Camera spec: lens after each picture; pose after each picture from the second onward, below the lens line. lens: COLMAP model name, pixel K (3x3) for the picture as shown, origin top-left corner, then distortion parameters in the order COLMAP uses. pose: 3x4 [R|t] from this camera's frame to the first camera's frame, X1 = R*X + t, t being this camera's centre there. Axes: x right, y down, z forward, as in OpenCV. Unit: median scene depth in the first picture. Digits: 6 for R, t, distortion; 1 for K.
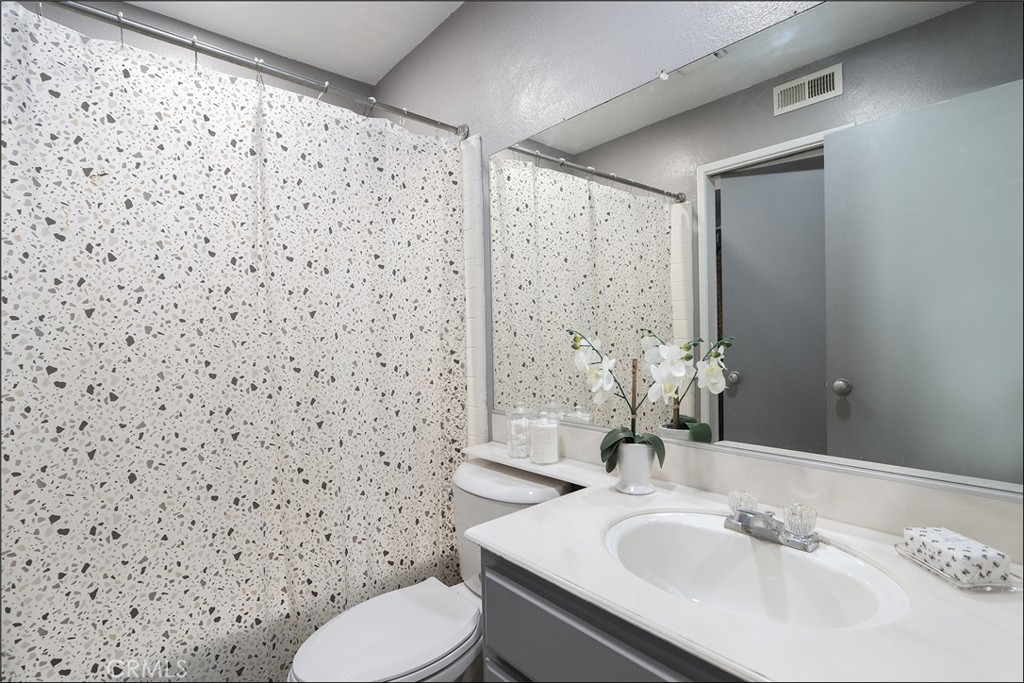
lens RADIAL K [[484.2, 0, 511.0], [0, 484.2, 340.6], [0, 0, 1]] dist [-0.014230, 0.001752]
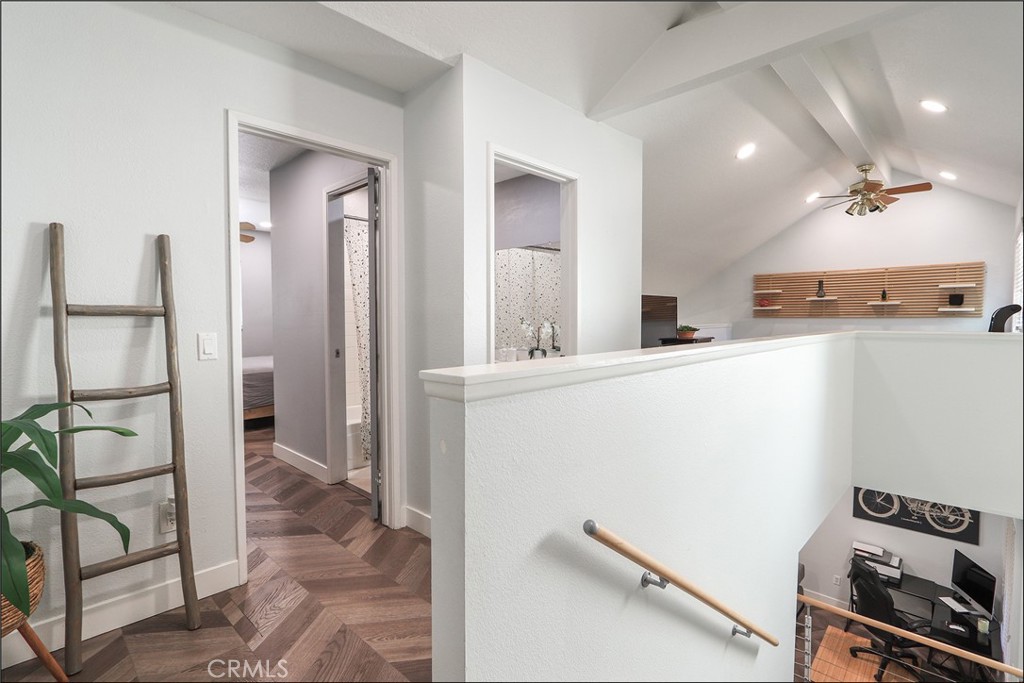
lens RADIAL K [[484.2, 0, 504.0], [0, 484.2, 340.4], [0, 0, 1]] dist [-0.014230, 0.001752]
pose [[0.997463, 0.015996, 0.069367, -0.237592], [-0.018487, 0.999201, 0.035428, 0.015650], [-0.068745, -0.036620, 0.996962, -2.480072]]
